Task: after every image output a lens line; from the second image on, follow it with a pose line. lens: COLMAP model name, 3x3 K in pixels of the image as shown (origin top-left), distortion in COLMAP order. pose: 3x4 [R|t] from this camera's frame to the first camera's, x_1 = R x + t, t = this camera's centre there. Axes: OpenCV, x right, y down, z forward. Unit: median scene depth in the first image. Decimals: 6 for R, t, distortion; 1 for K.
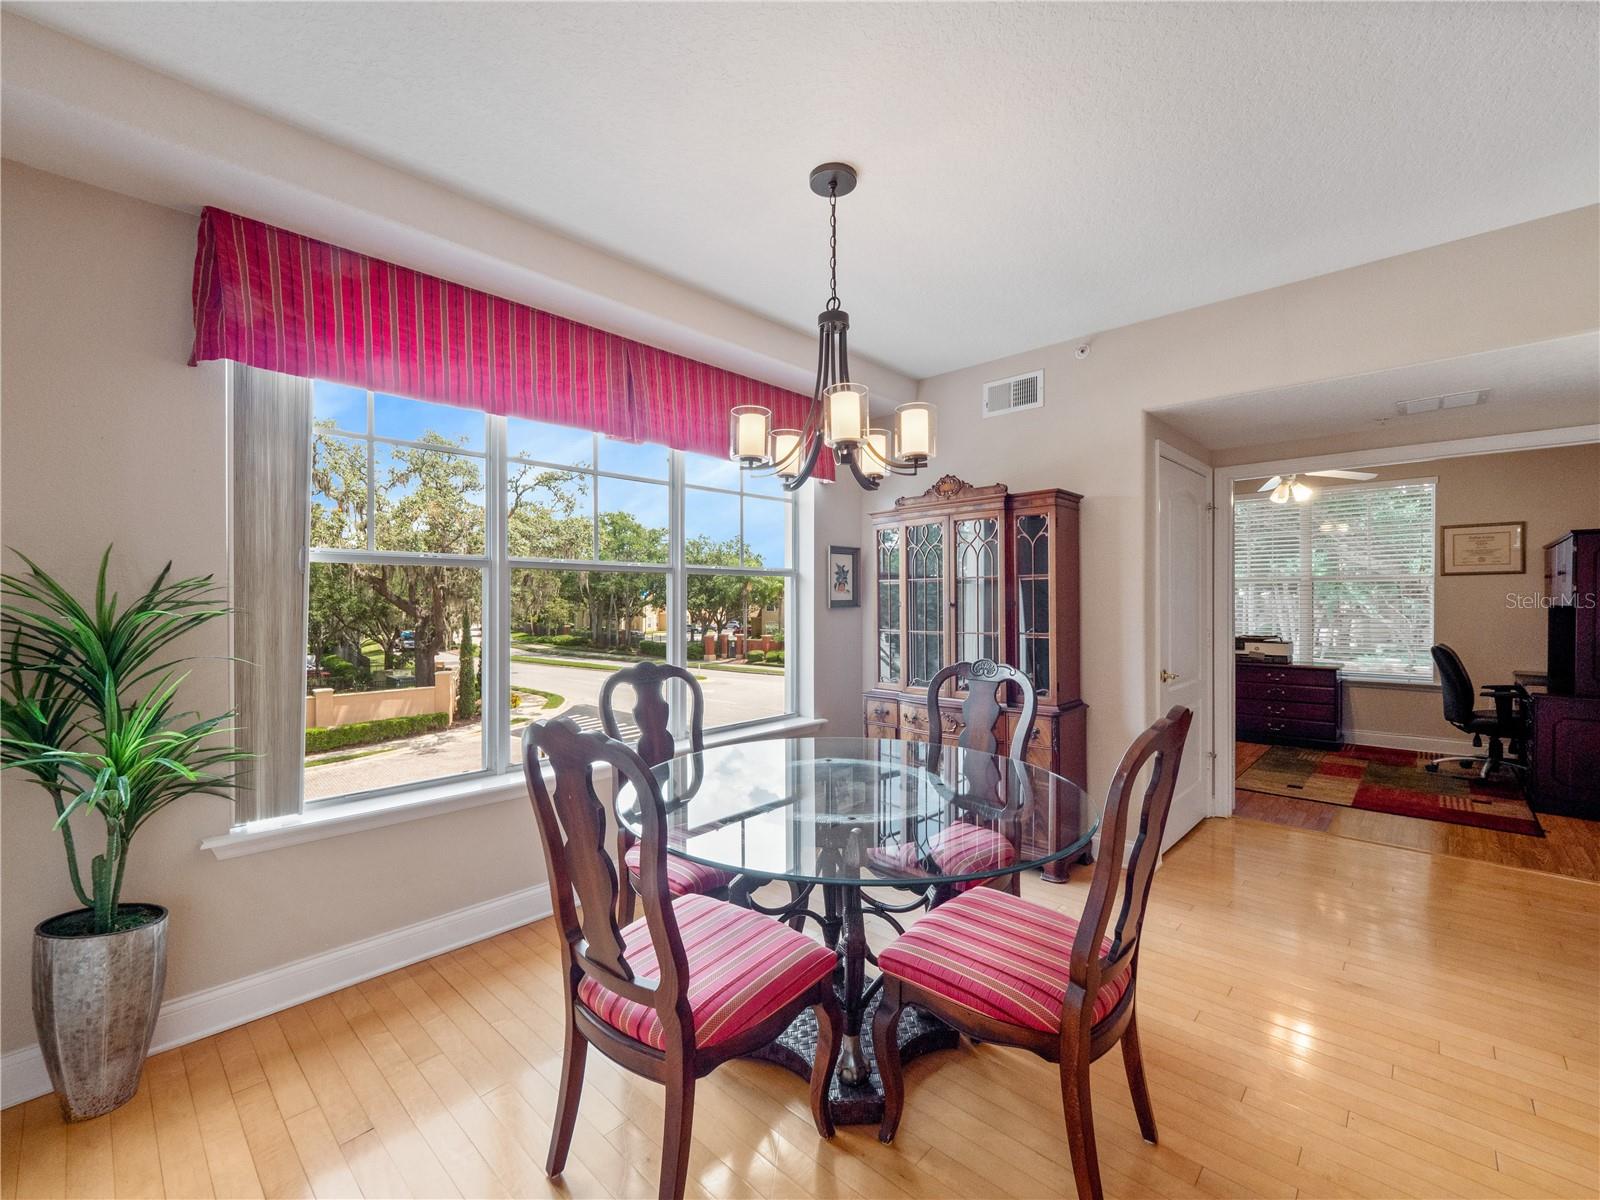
lens RADIAL K [[684.8, 0, 784.5], [0, 684.8, 605.8], [0, 0, 1]] dist [0.005982, -0.005944]
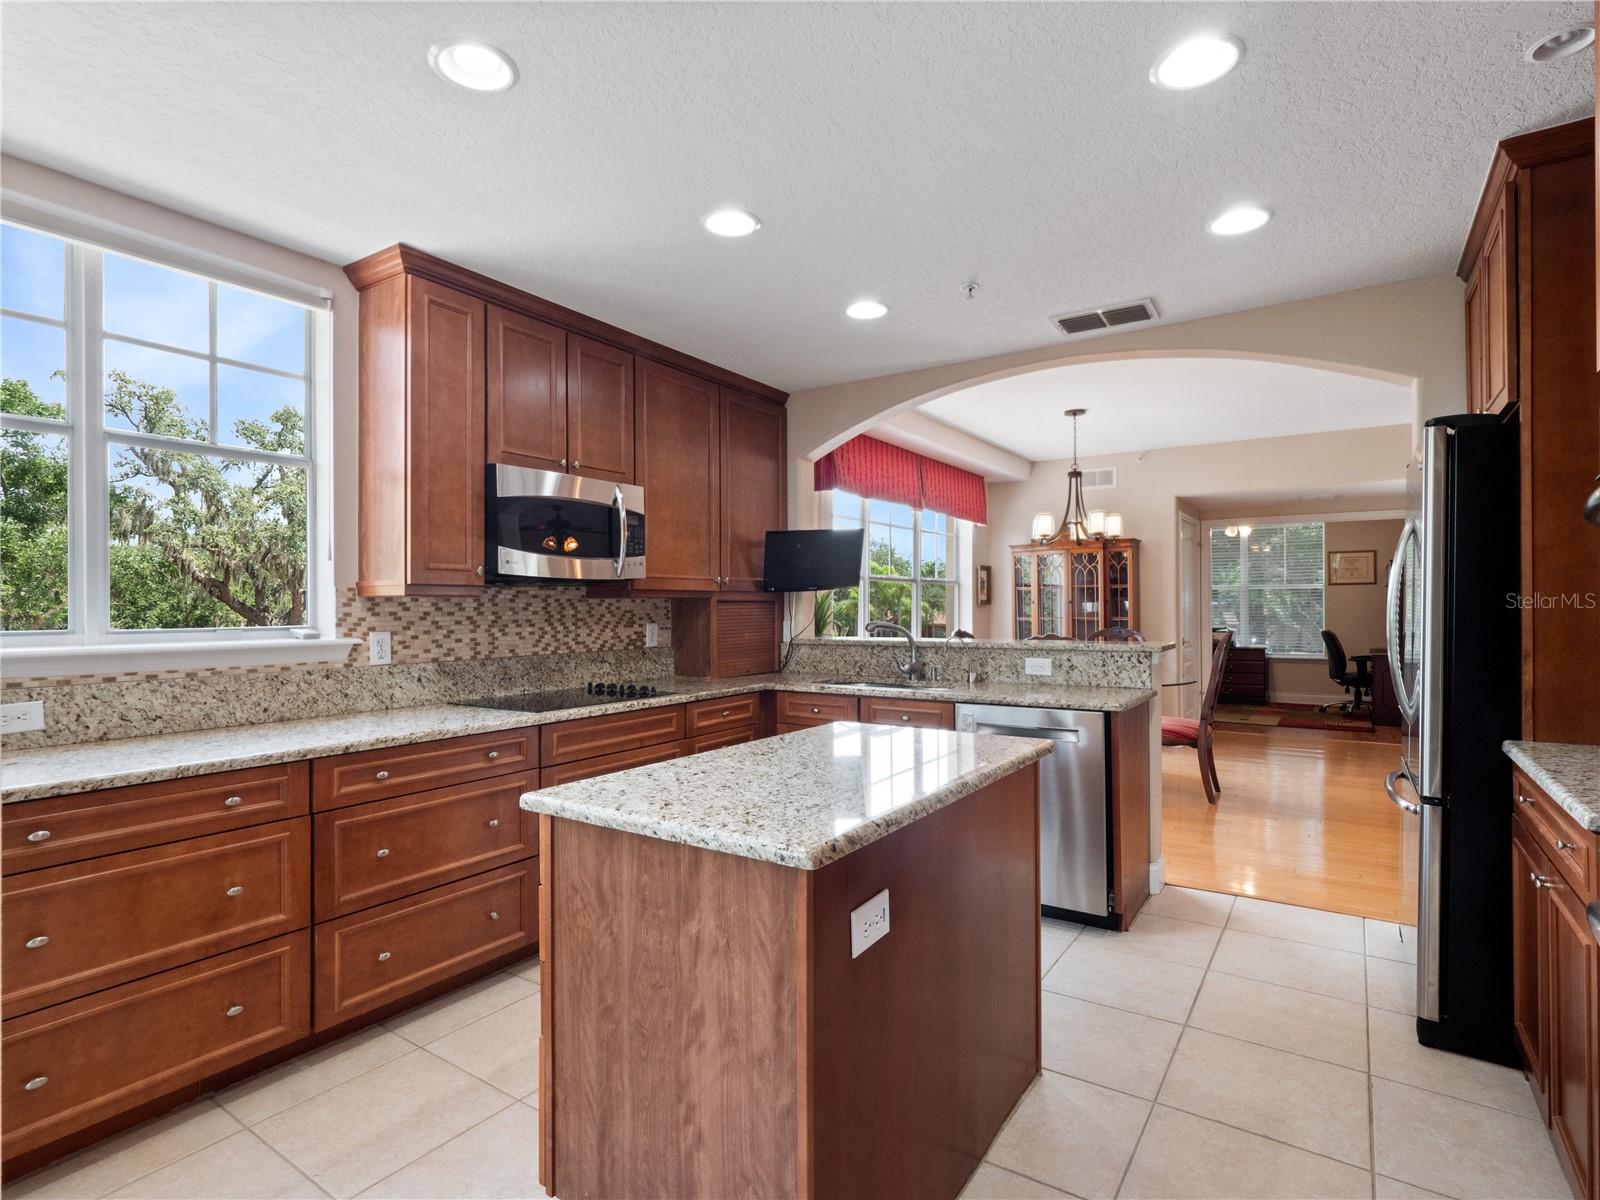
lens RADIAL K [[843.9, 0, 767.9], [0, 843.9, 604.2], [0, 0, 1]] dist [-0.001181, -0.002284]
pose [[0.987645, 0.000736, 0.156703, -0.613069], [0.001481, 0.999900, -0.014030, 0.023976], [-0.156698, 0.014089, 0.987546, -0.713637]]
